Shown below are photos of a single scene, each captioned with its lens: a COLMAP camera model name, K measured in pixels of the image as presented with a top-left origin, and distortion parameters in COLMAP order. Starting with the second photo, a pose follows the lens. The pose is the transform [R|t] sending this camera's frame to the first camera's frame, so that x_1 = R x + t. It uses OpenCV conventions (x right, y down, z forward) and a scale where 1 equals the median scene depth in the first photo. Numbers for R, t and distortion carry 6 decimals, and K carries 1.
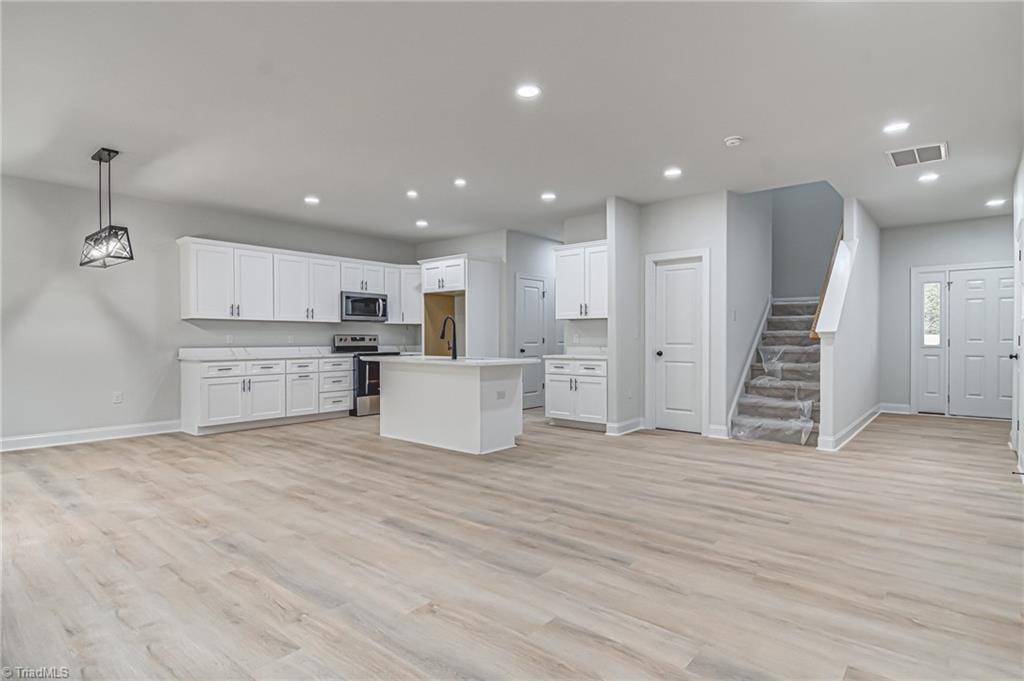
lens RADIAL K [[533.9, 0, 515.2], [0, 533.9, 342.1], [0, 0, 1]] dist [0.015287, -0.012833]
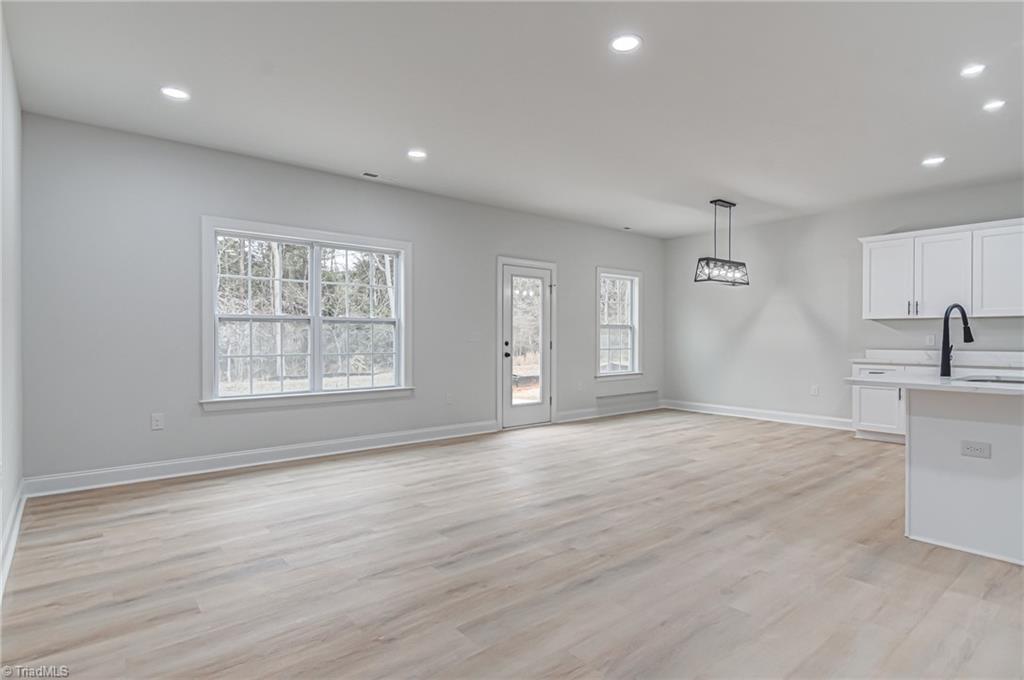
lens RADIAL K [[533.9, 0, 515.2], [0, 533.9, 341.6], [0, 0, 1]] dist [0.015287, -0.012833]
pose [[-0.178555, 0.006752, -0.983907, 0.753548], [-0.009520, 0.999918, 0.008589, -0.008563], [0.983884, 0.010901, -0.178476, 0.858186]]
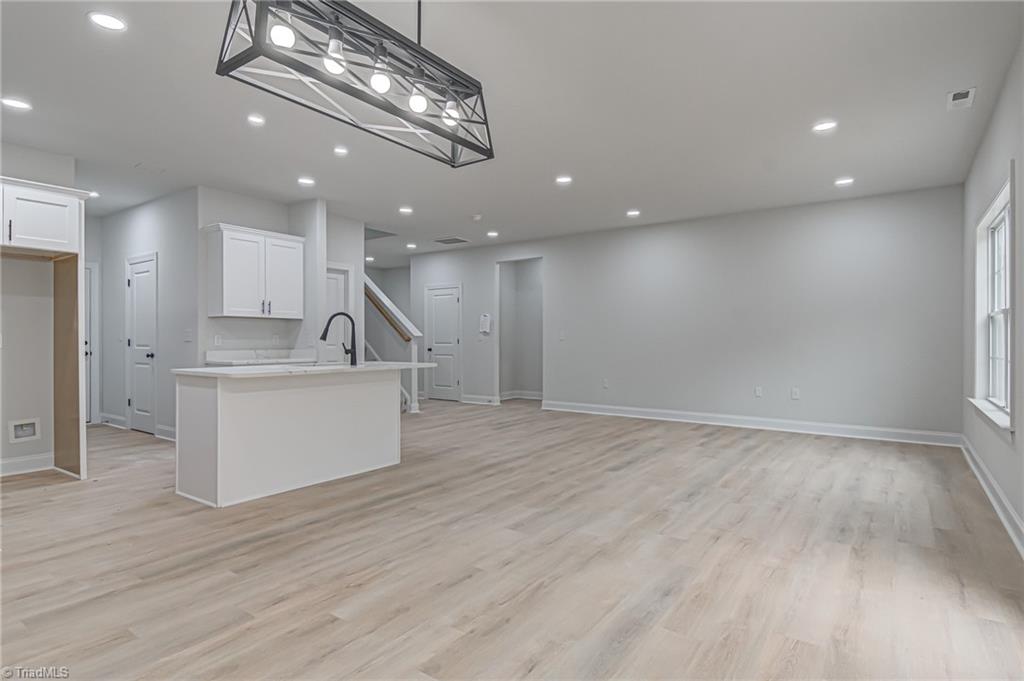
lens RADIAL K [[544.9, 0, 515.8], [0, 544.9, 344.9], [0, 0, 1]] dist [0.009564, -0.001036]
pose [[-0.085691, -0.008434, 0.996286, -1.317868], [0.009539, 0.999911, 0.009286, -0.005336], [-0.996276, 0.010300, -0.085603, 1.109568]]
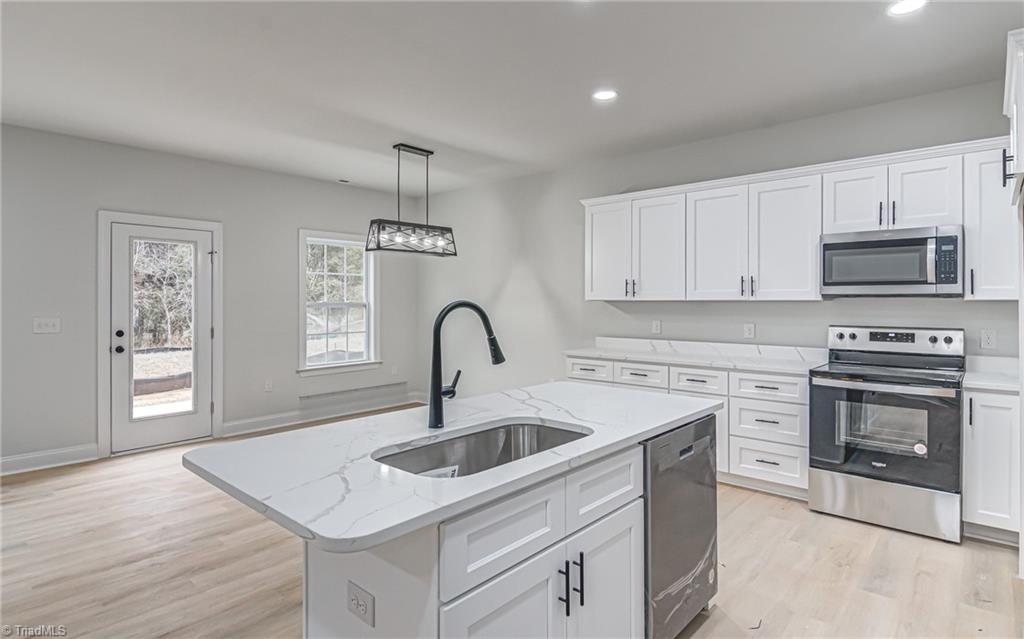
lens RADIAL K [[537.8, 0, 519.0], [0, 537.8, 300.7], [0, 0, 1]] dist [0.000672, -0.000537]
pose [[-0.015011, -0.001681, -0.999886, 0.308651], [-0.007803, 0.999968, -0.001564, -0.065285], [0.999857, 0.007779, -0.015024, 1.430837]]
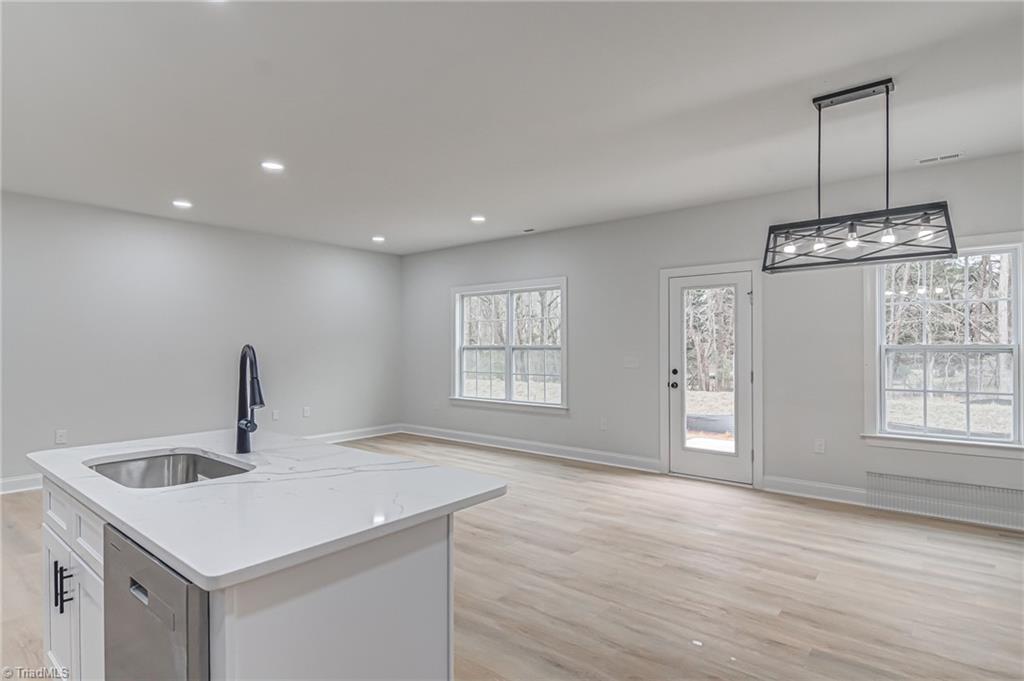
lens RADIAL K [[533.9, 0, 515.2], [0, 533.9, 342.1], [0, 0, 1]] dist [0.015287, -0.012833]
pose [[-0.999842, 0.001021, -0.017736, -0.422117], [0.000982, 0.999997, 0.002177, -0.067340], [0.017738, 0.002160, -0.999840, 1.901642]]
